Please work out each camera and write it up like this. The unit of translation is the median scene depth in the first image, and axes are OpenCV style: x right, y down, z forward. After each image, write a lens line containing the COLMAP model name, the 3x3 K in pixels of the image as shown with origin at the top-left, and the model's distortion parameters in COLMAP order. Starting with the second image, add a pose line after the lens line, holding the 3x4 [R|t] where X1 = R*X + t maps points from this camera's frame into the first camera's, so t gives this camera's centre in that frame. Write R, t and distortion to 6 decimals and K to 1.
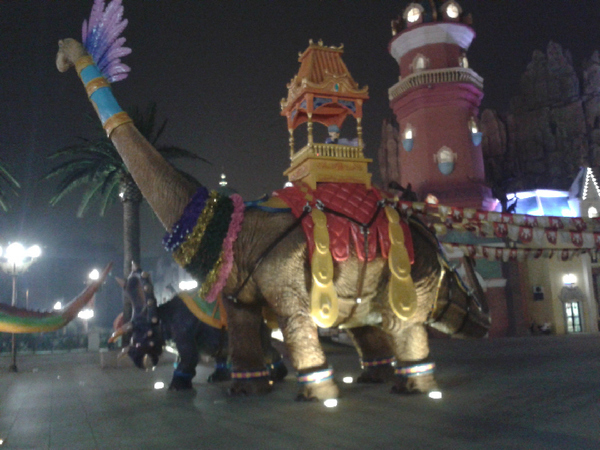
lens RADIAL K [[380.6, 0, 300.0], [0, 380.6, 225.0], [0, 0, 1]] dist [0.005841, 0.000524]
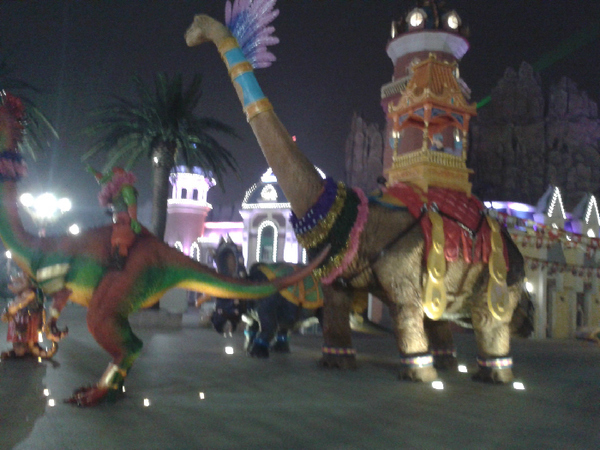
lens RADIAL K [[367.1, 0, 299.9], [0, 367.1, 218.1], [0, 0, 1]] dist [0.001969, -0.000476]
pose [[0.990652, 0.124095, 0.056640, -0.393920], [-0.125721, 0.991722, 0.026090, -0.001237], [-0.052934, -0.032967, 0.998054, -0.041338]]
